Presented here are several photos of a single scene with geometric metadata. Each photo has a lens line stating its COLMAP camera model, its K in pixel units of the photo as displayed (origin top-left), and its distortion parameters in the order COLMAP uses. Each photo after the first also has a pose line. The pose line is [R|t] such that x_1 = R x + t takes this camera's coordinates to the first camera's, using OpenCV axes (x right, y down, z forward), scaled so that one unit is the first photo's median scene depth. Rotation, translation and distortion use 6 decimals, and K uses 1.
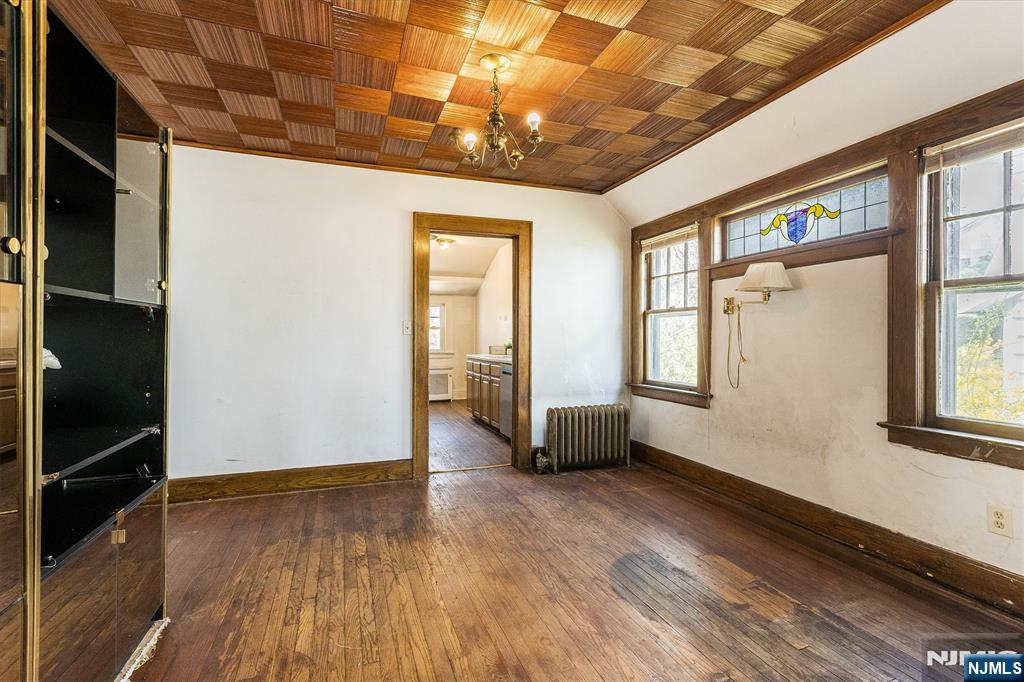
lens RADIAL K [[492.6, 0, 513.2], [0, 492.6, 339.0], [0, 0, 1]] dist [-0.001715, -0.000439]
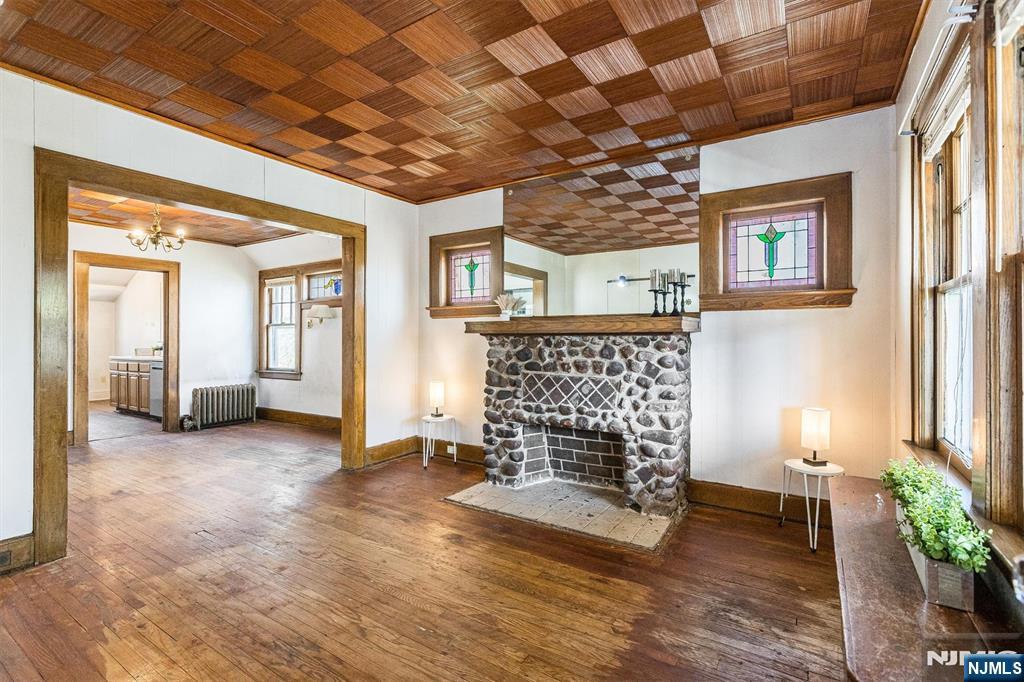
lens RADIAL K [[464.7, 0, 508.1], [0, 464.7, 334.3], [0, 0, 1]] dist [0.000443, 0.000460]
pose [[0.795026, -0.000062, 0.606576, -0.024735], [0.007039, 0.999934, -0.009123, -0.006066], [-0.606535, 0.011523, 0.794973, -0.680017]]
